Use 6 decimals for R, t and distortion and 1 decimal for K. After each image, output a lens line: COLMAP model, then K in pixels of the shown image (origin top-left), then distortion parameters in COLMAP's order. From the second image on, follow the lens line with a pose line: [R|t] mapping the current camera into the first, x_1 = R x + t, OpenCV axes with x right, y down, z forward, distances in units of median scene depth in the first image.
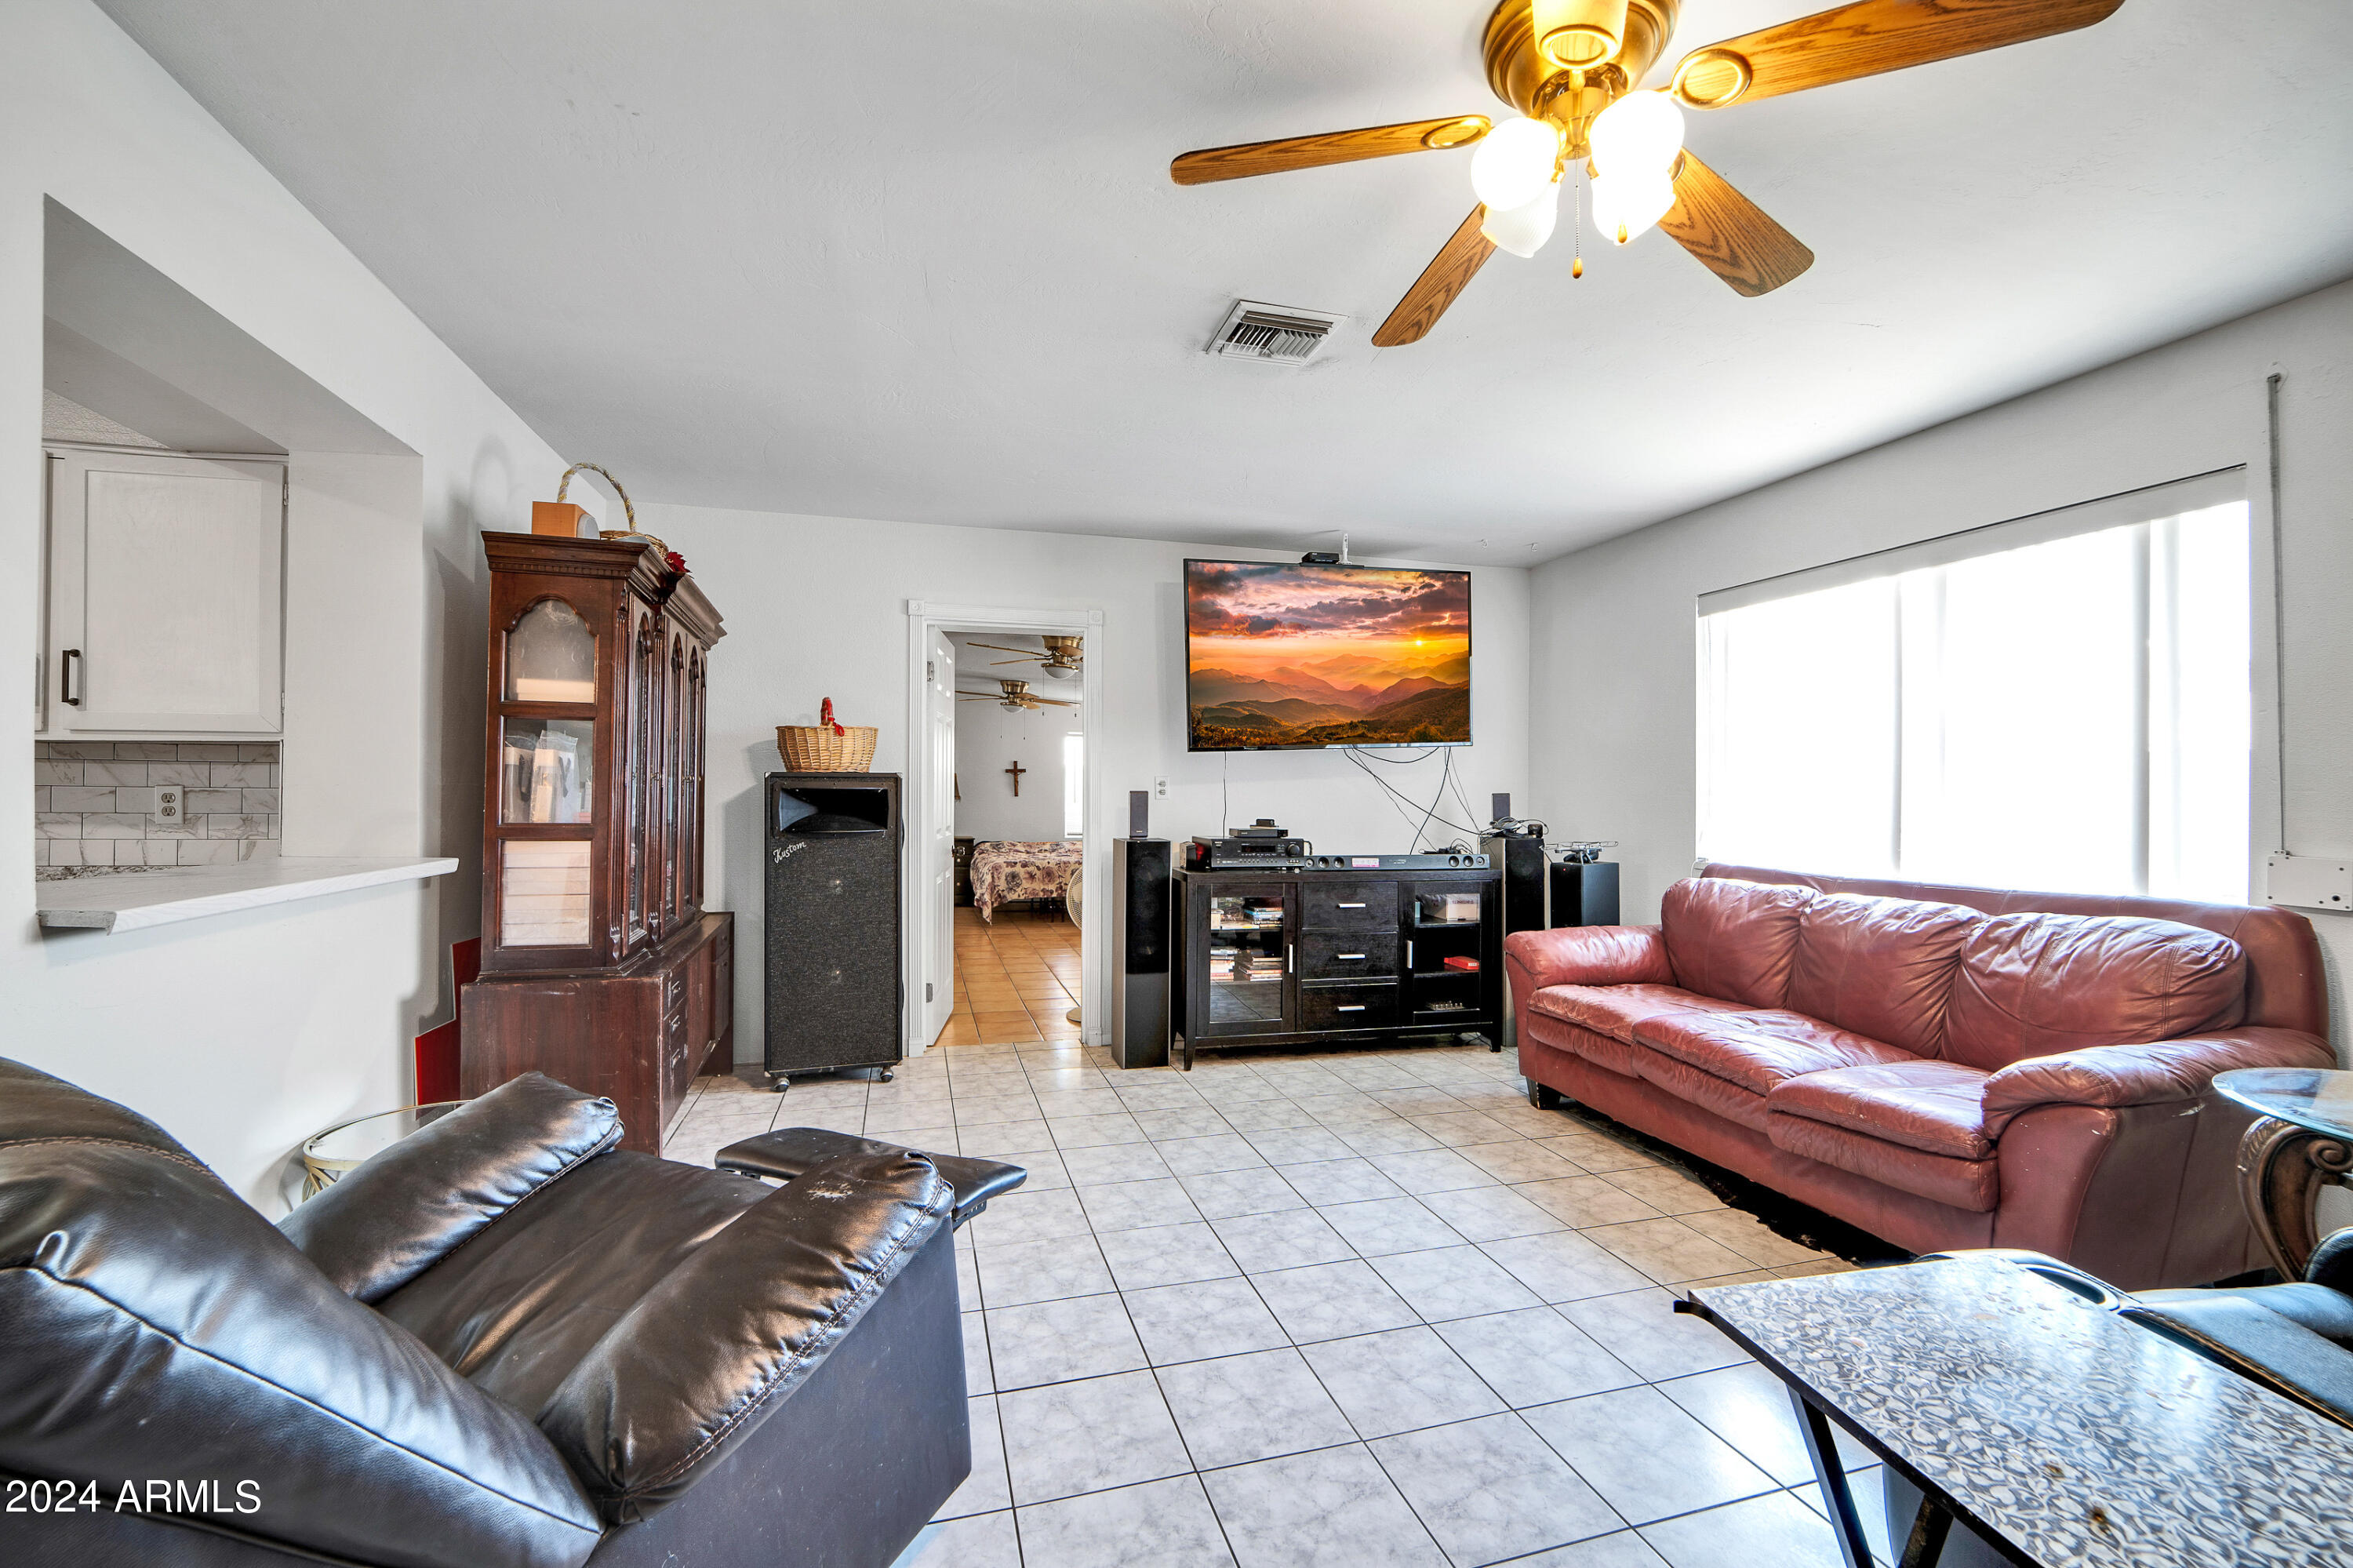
lens RADIAL K [[951.9, 0, 1175.7], [0, 951.9, 796.6], [0, 0, 1]] dist [-0.064245, 0.018558]
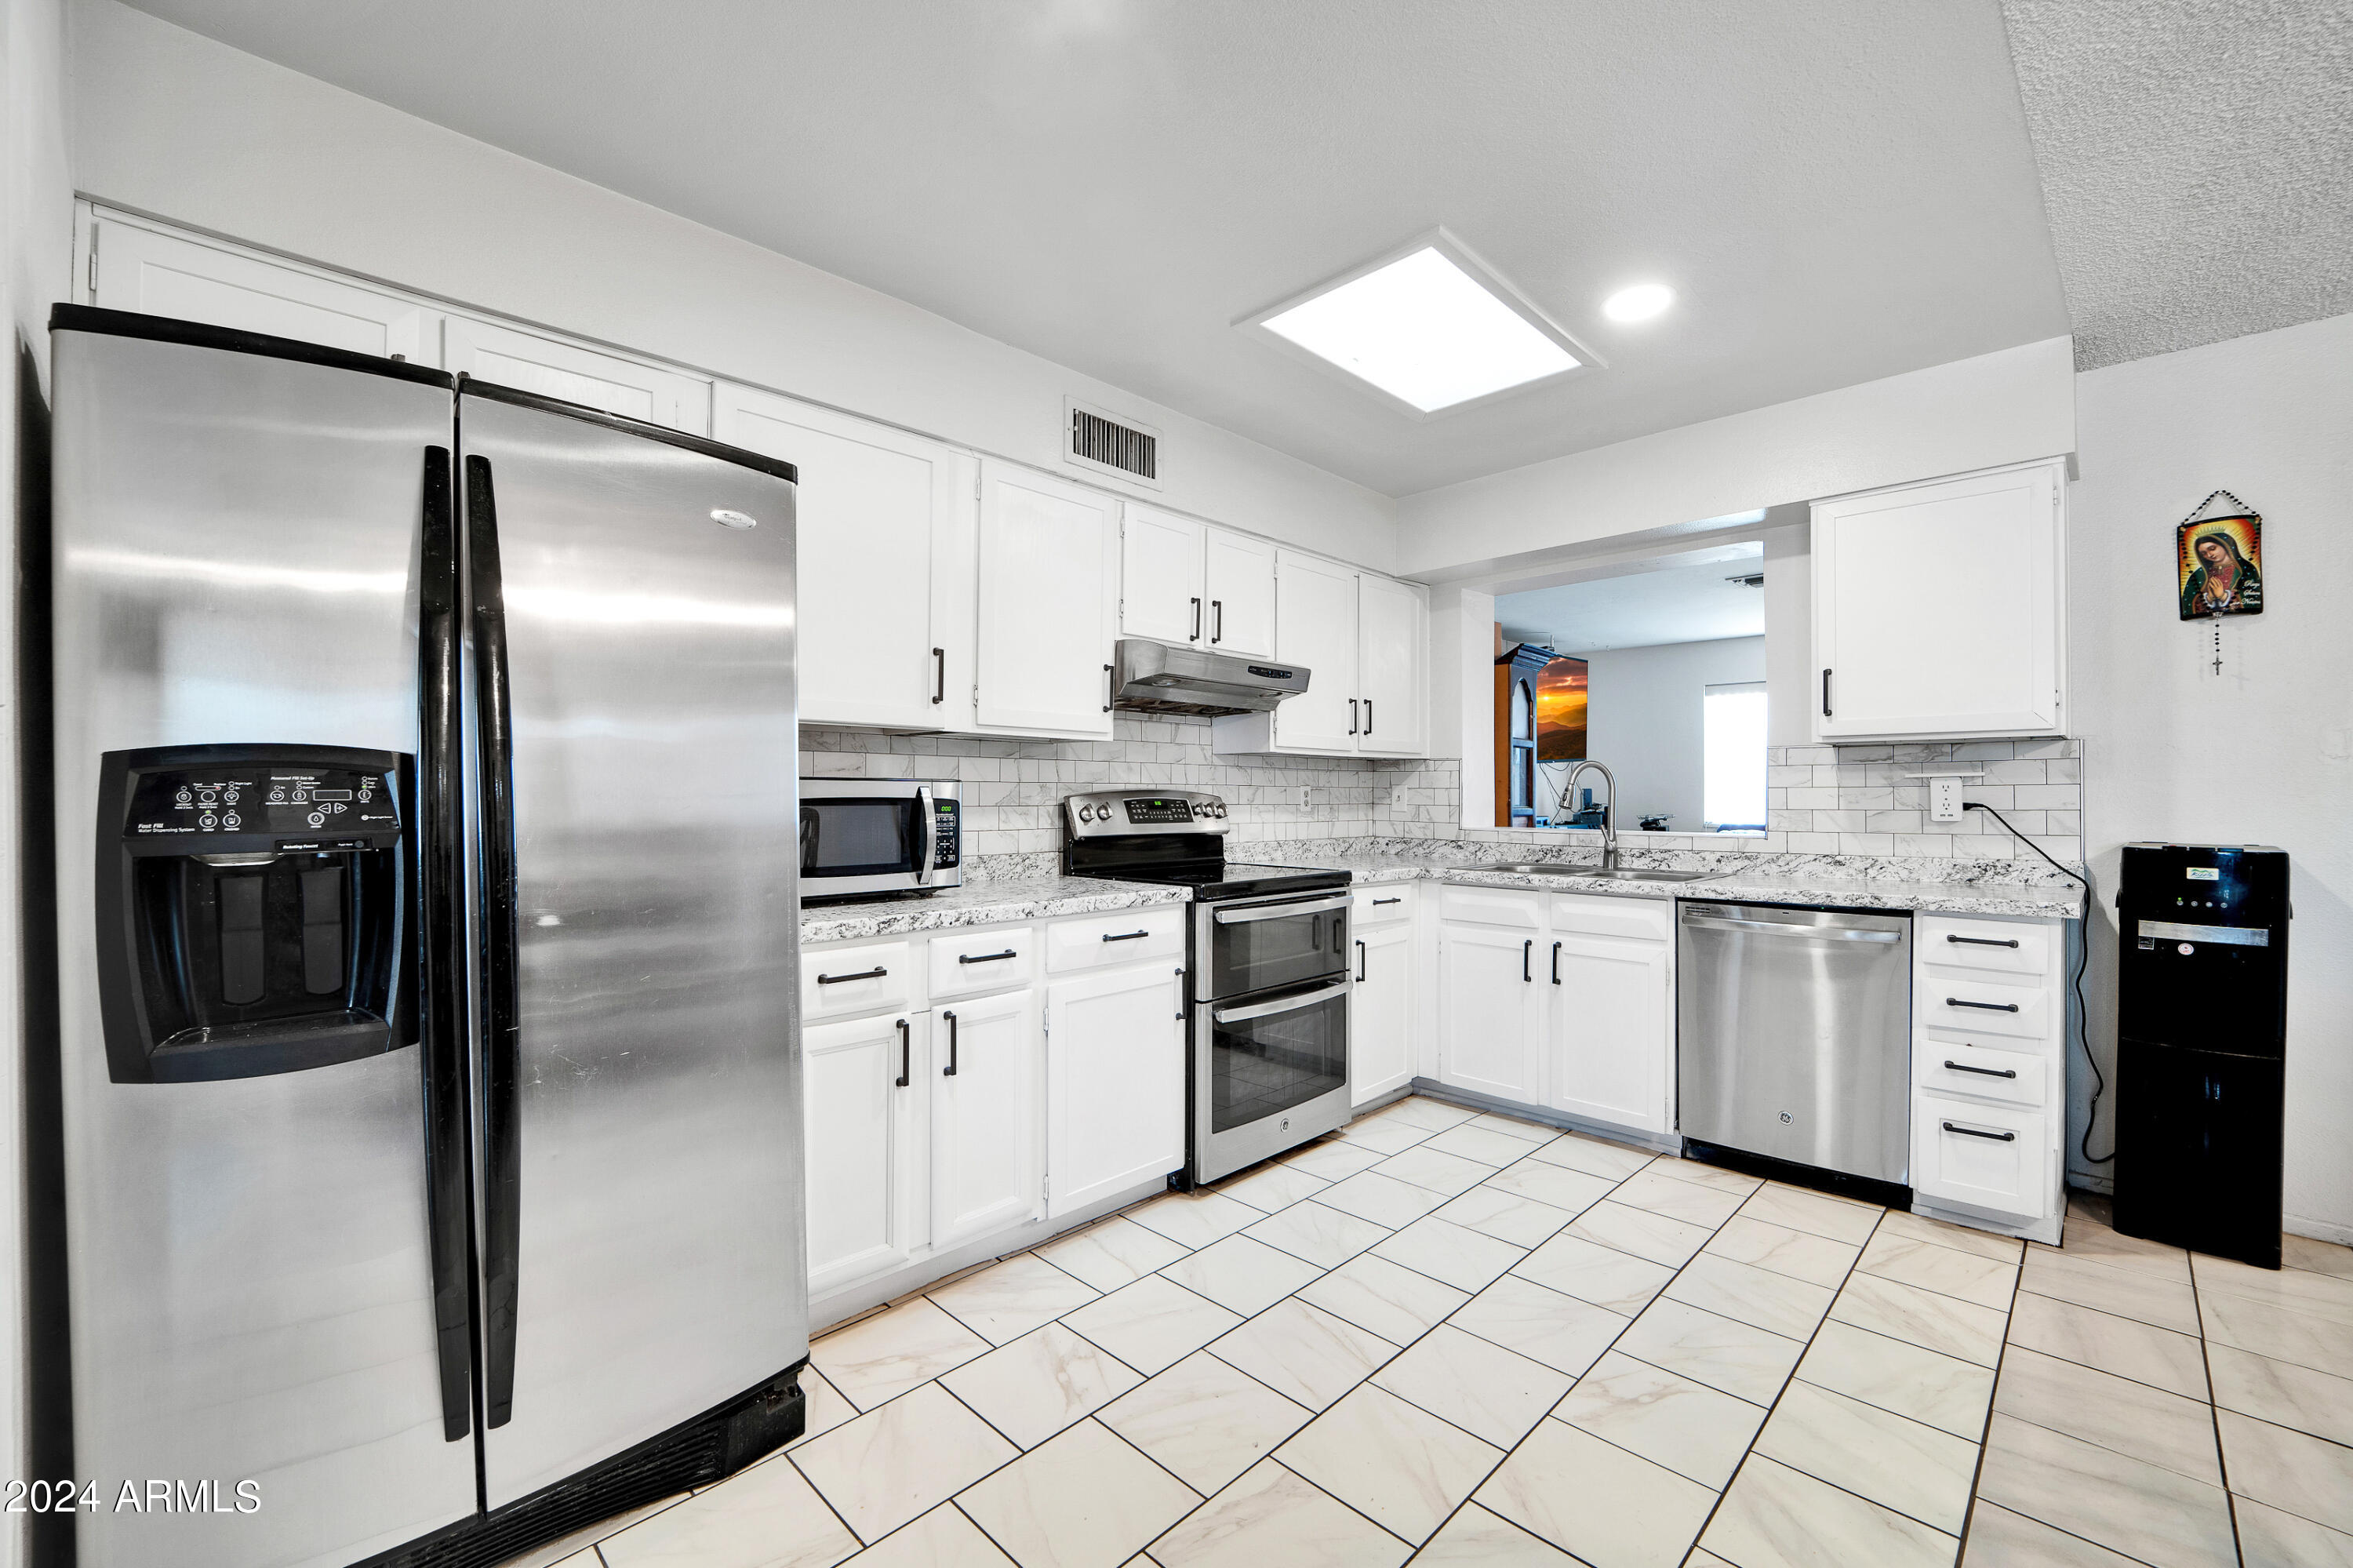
lens RADIAL K [[967.4, 0, 1172.1], [0, 967.4, 786.8], [0, 0, 1]] dist [-0.015782, -0.000578]
pose [[0.868923, -0.001929, 0.494943, -2.082368], [0.005193, 0.999973, -0.005220, -0.003244], [-0.494920, 0.007106, 0.868910, -0.273796]]
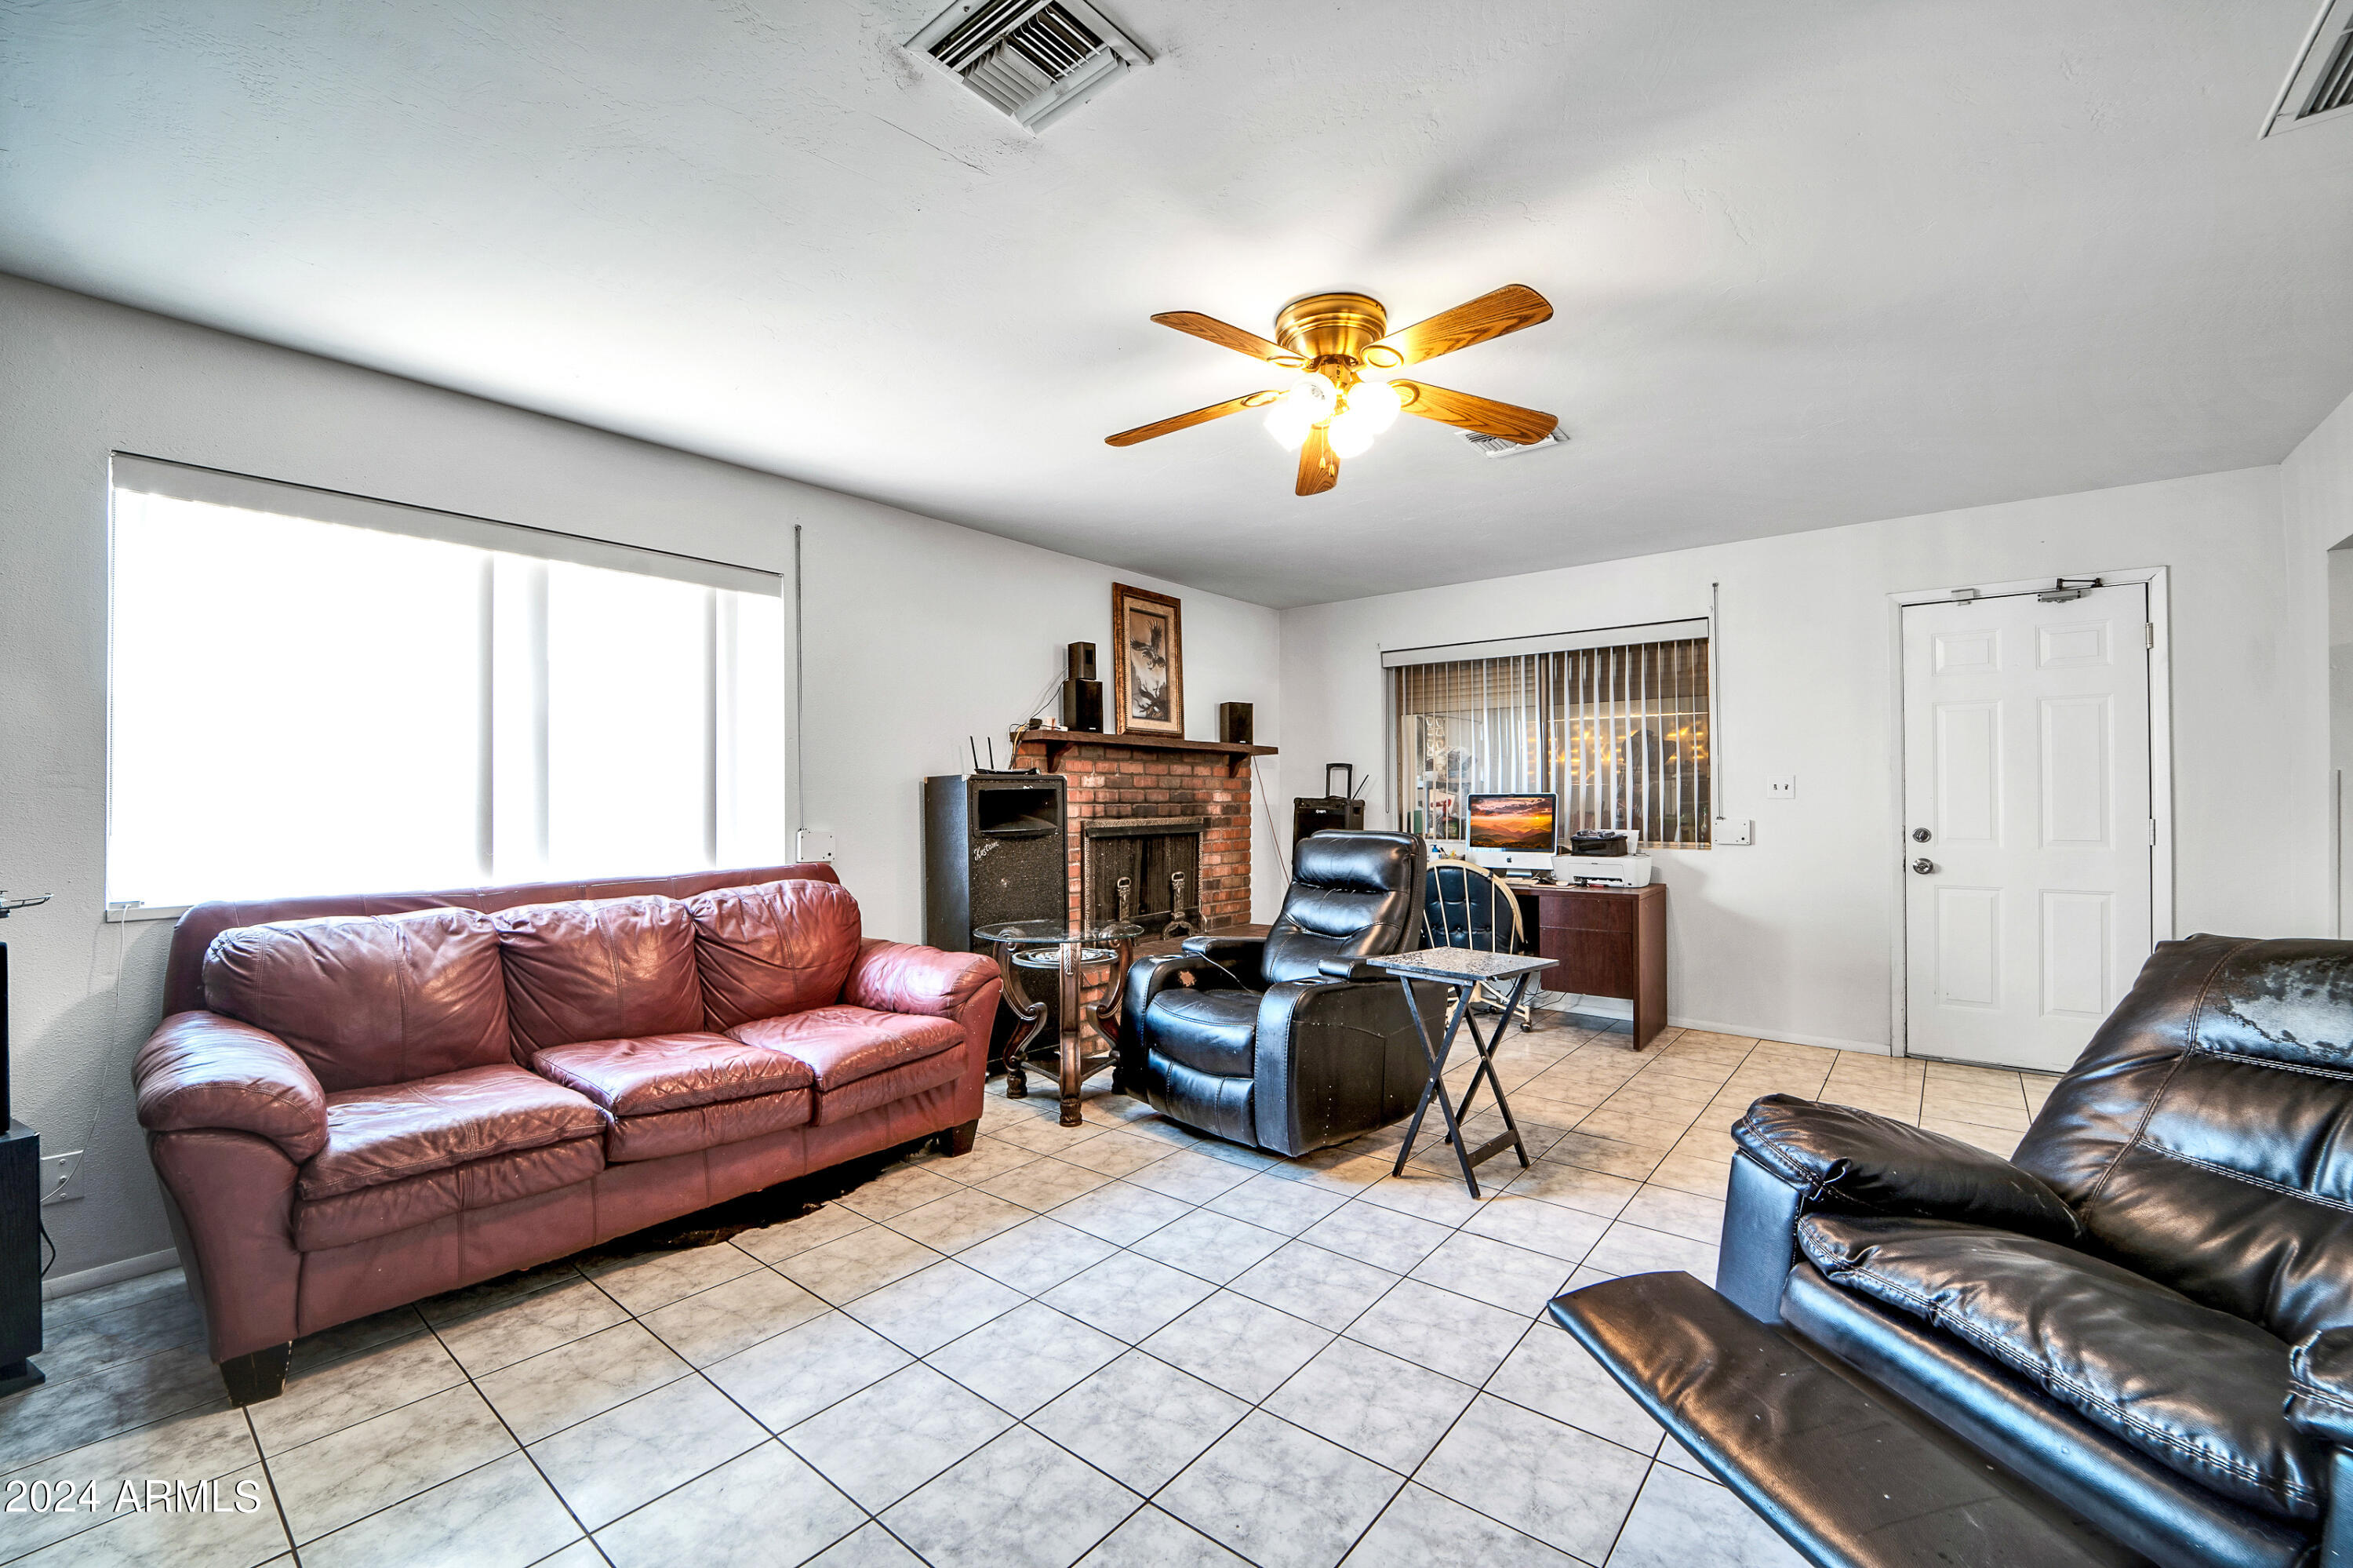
lens RADIAL K [[951.9, 0, 1175.7], [0, 951.9, 796.6], [0, 0, 1]] dist [-0.064245, 0.018558]
pose [[-0.579105, 0.006727, 0.815225, -0.418517], [0.009473, 0.999954, -0.001522, 0.010835], [-0.815198, 0.006841, -0.579142, 1.201108]]
